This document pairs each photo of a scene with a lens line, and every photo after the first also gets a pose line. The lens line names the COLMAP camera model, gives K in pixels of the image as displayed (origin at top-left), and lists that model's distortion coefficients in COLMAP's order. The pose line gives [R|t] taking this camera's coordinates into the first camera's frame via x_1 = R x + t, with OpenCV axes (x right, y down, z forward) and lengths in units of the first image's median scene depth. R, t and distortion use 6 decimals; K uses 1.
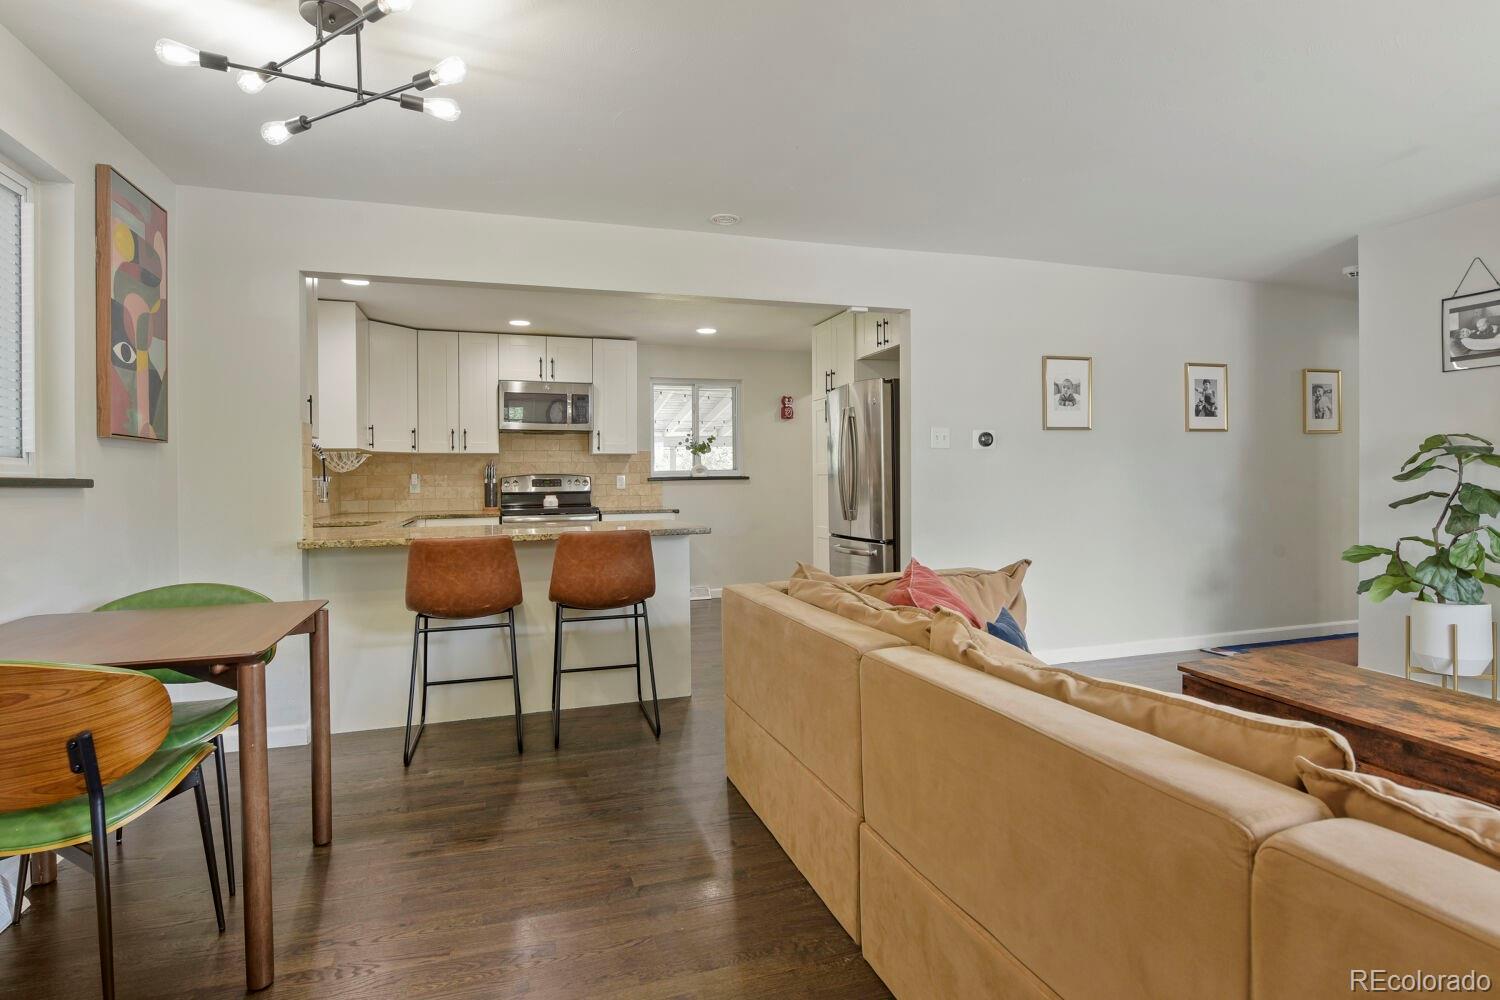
lens RADIAL K [[753.9, 0, 752.2], [0, 753.9, 488.5], [0, 0, 1]] dist [0.005425, 0.001328]
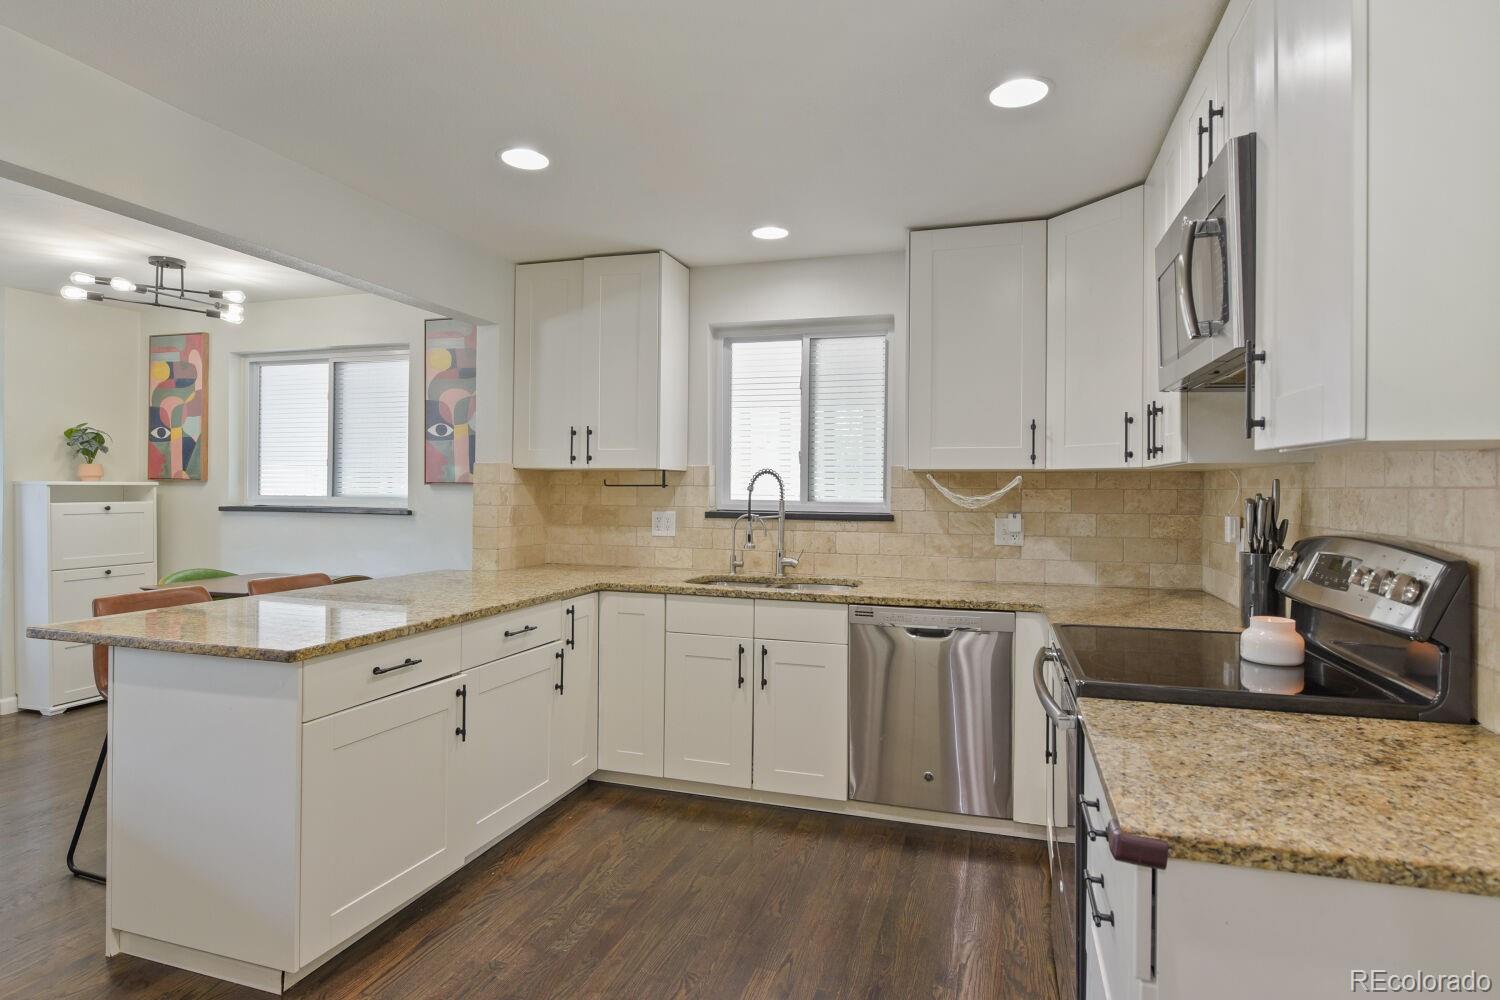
lens RADIAL K [[804.3, 0, 739.6], [0, 804.3, 493.6], [0, 0, 1]] dist [-0.000965, 0.000125]
pose [[-0.588021, 0.012494, -0.808749, 0.064904], [-0.010582, 0.999676, 0.023138, -0.039054], [0.808777, 0.022163, -0.587698, 1.039265]]
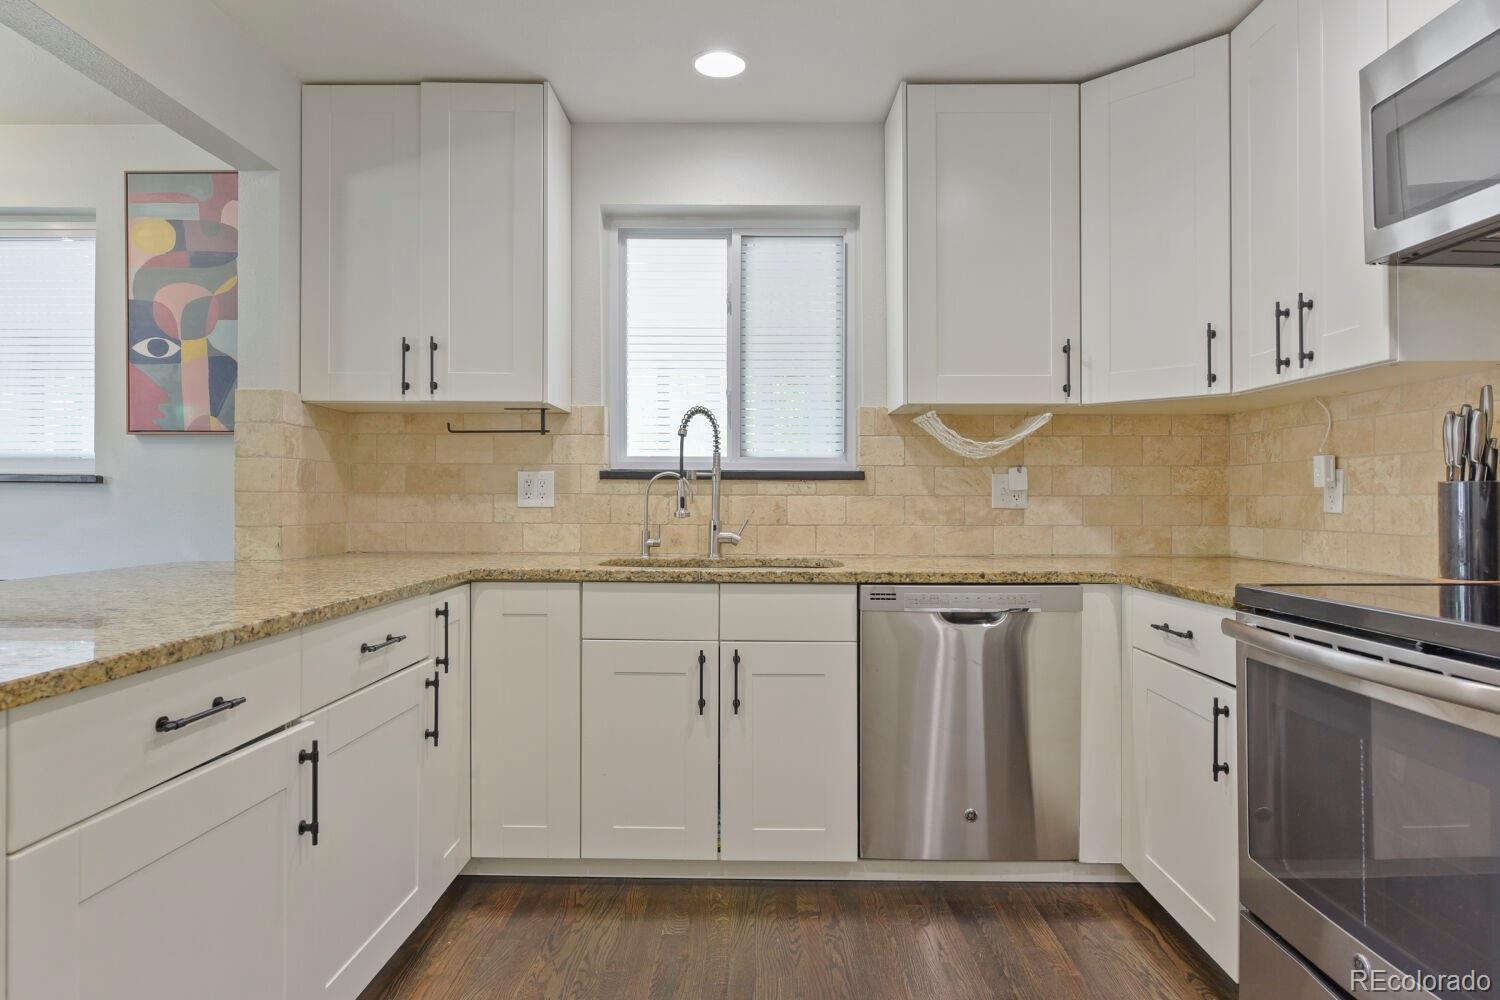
lens RADIAL K [[896.7, 0, 739.5], [0, 896.7, 502.8], [0, 0, 1]] dist [-0.001401, -0.003244]
pose [[-0.329265, 0.017519, -0.944075, 0.013130], [-0.010122, 0.999705, 0.022081, -0.004346], [0.944183, 0.016826, -0.328991, 0.884139]]
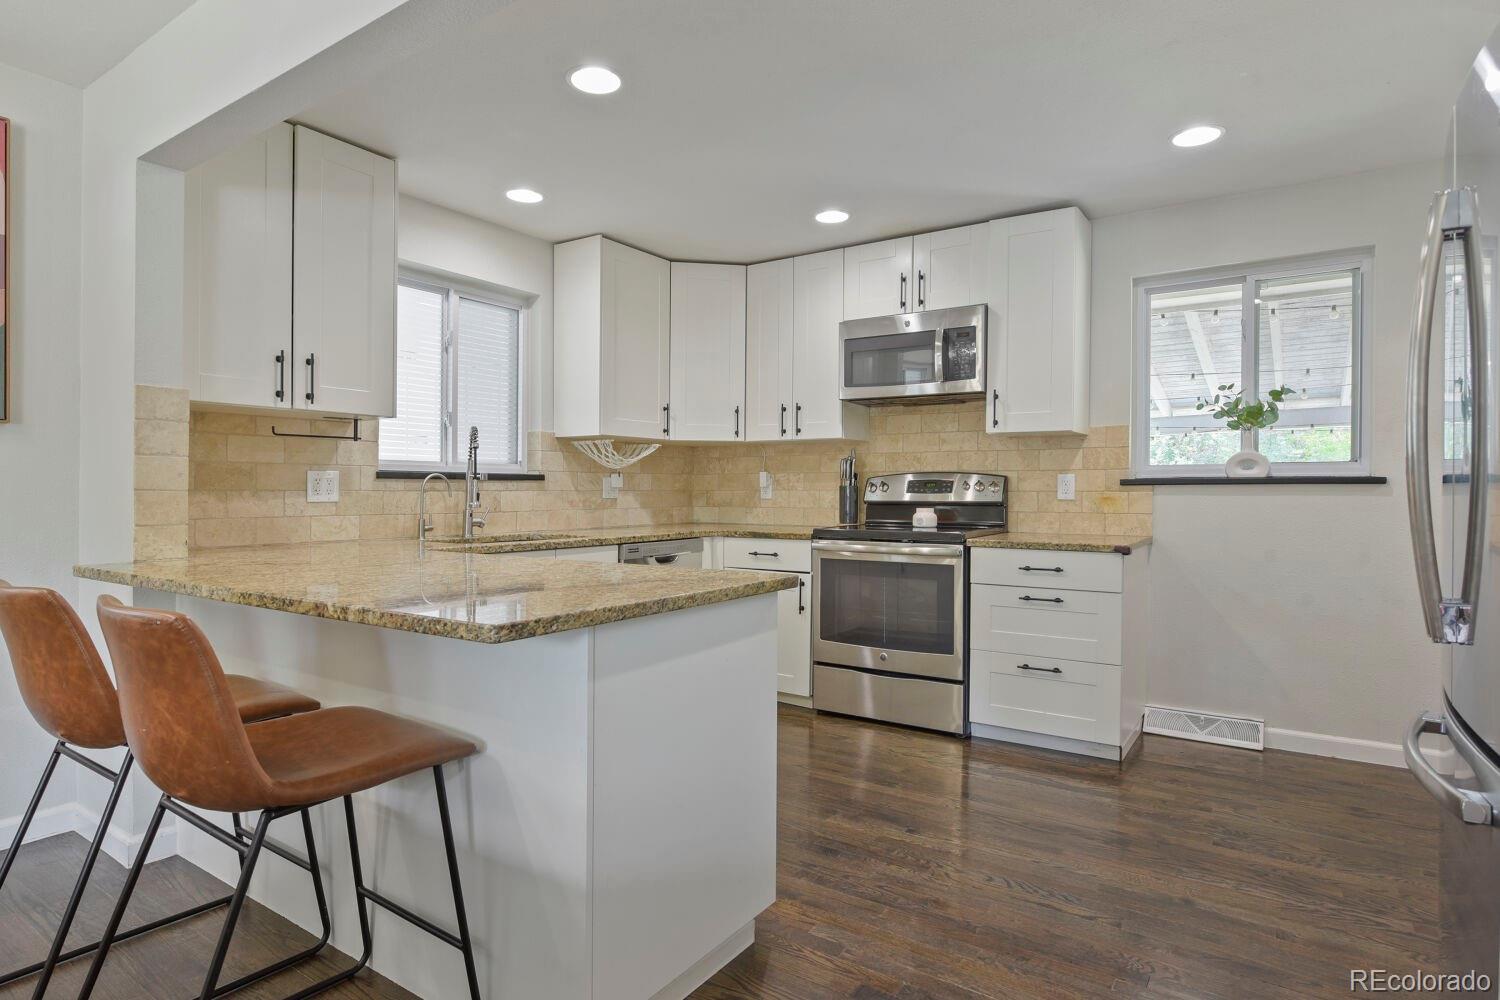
lens RADIAL K [[804.3, 0, 753.3], [0, 804.3, 505.4], [0, 0, 1]] dist [-0.000965, 0.000125]
pose [[0.606786, 0.029465, -0.794319, 0.153898], [-0.018860, 0.999565, 0.022670, -0.004439], [0.794641, 0.001225, 0.607078, 0.524481]]
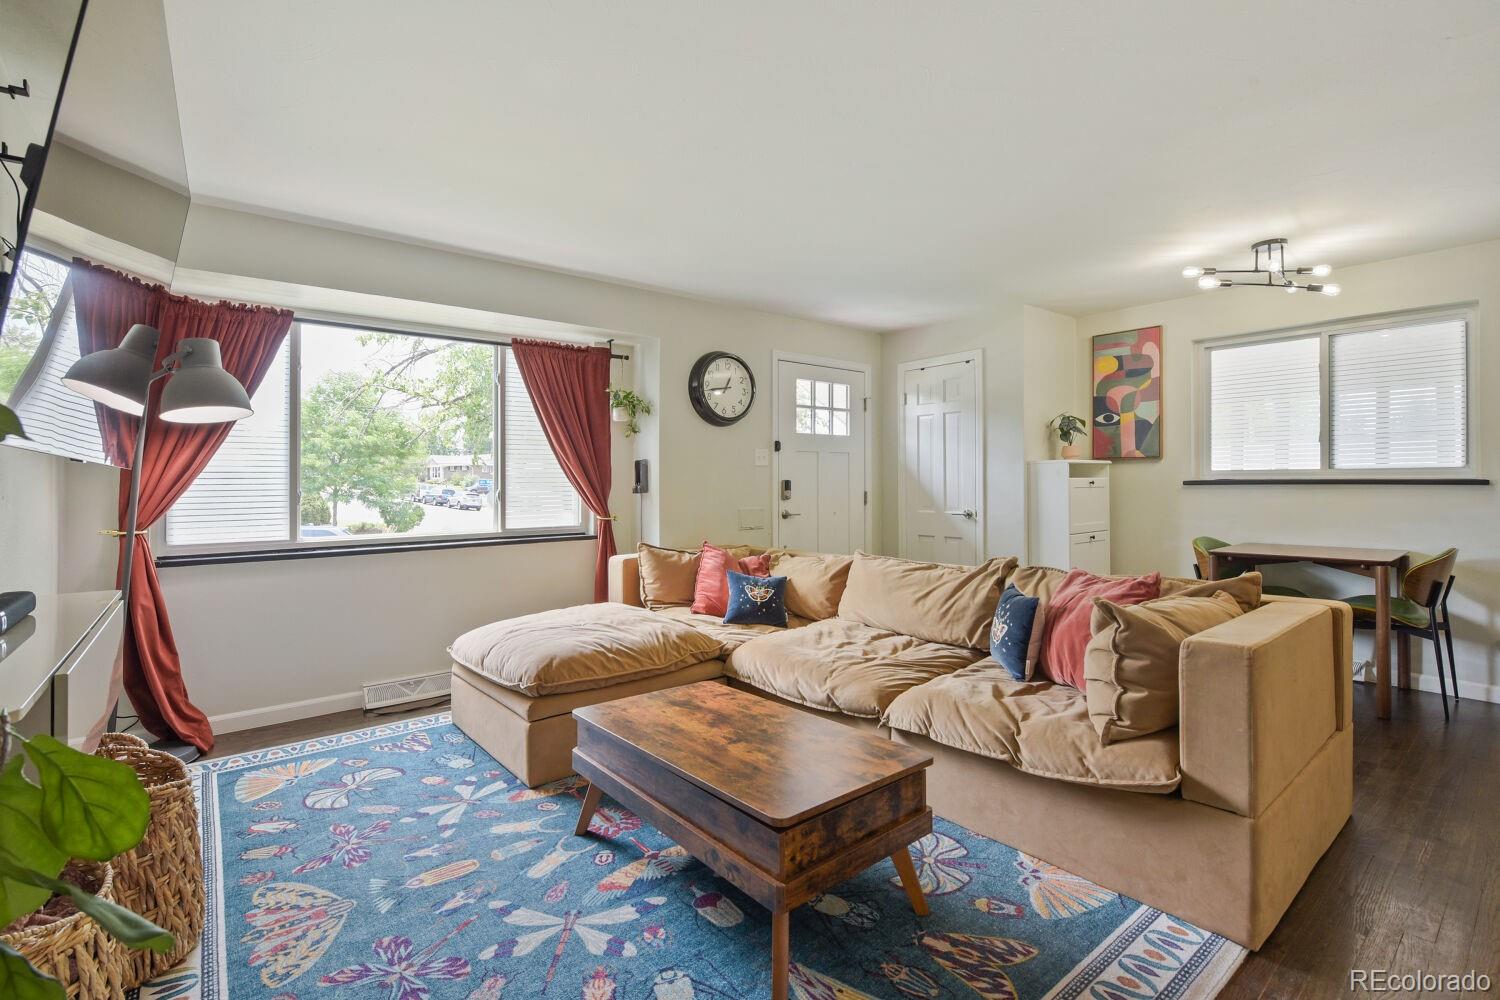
lens RADIAL K [[684.6, 0, 730.7], [0, 684.6, 475.4], [0, 0, 1]] dist [-0.009617, -0.001485]
pose [[-0.945955, 0.011236, -0.324104, 0.419034], [0.010764, 0.999937, 0.003247, -0.016720], [0.324120, -0.000417, -0.946016, 0.704158]]
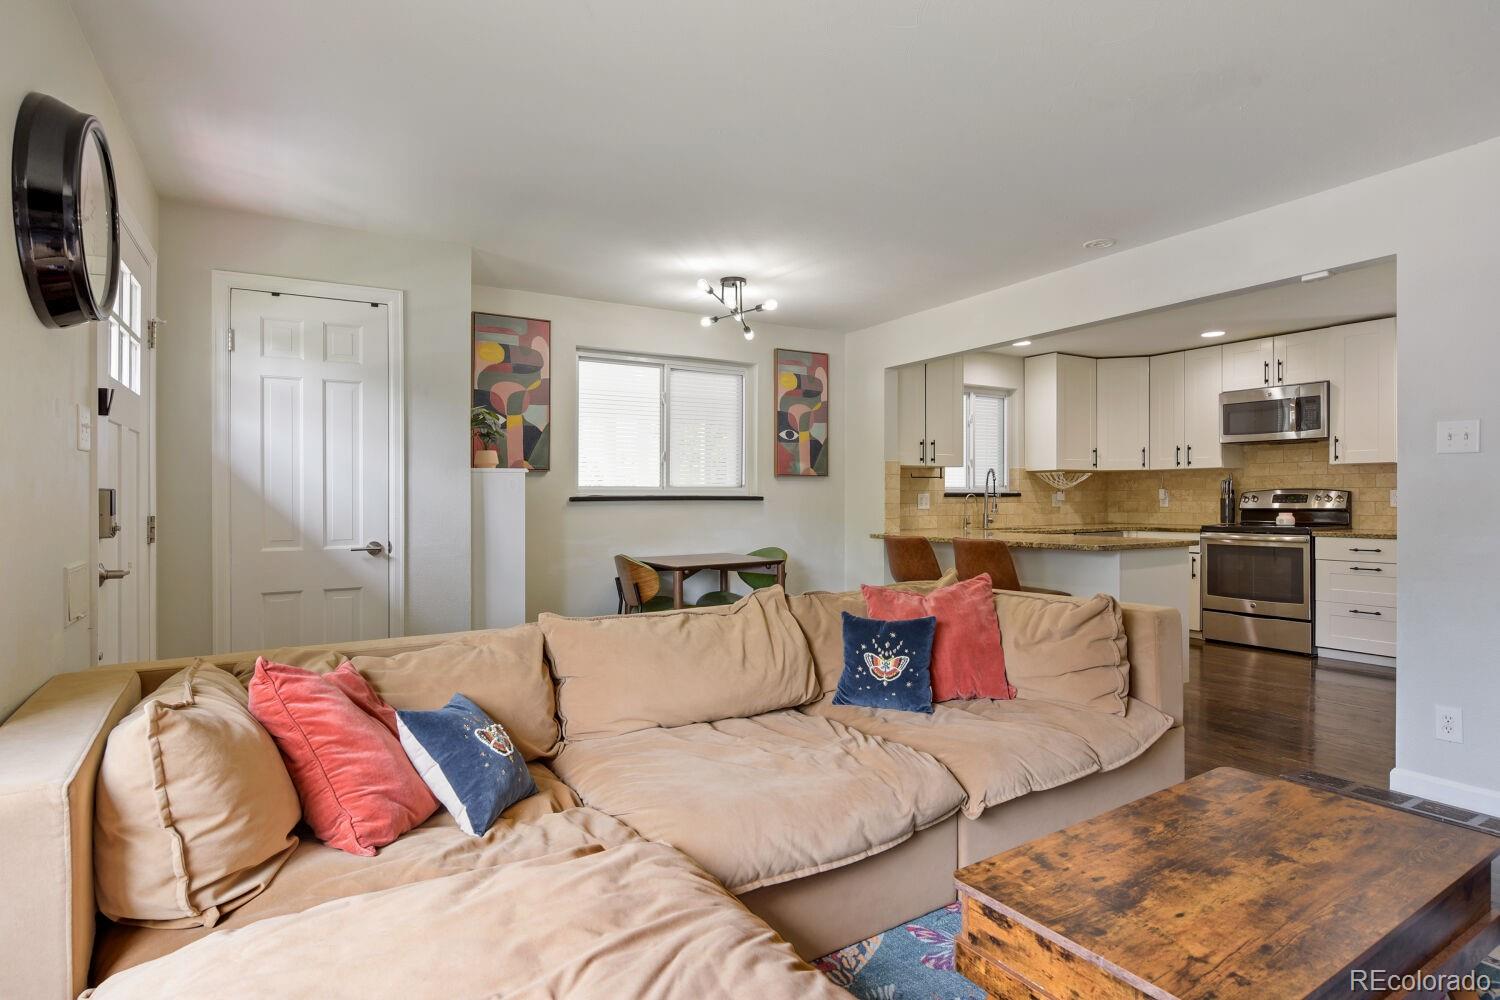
lens RADIAL K [[804.3, 0, 748.1], [0, 804.3, 498.8], [0, 0, 1]] dist [-0.000965, 0.000125]
pose [[0.221791, 0.010093, -0.975042, 0.532422], [-0.008671, 0.999927, 0.008378, -0.009749], [0.975056, 0.006597, 0.221863, 0.171737]]
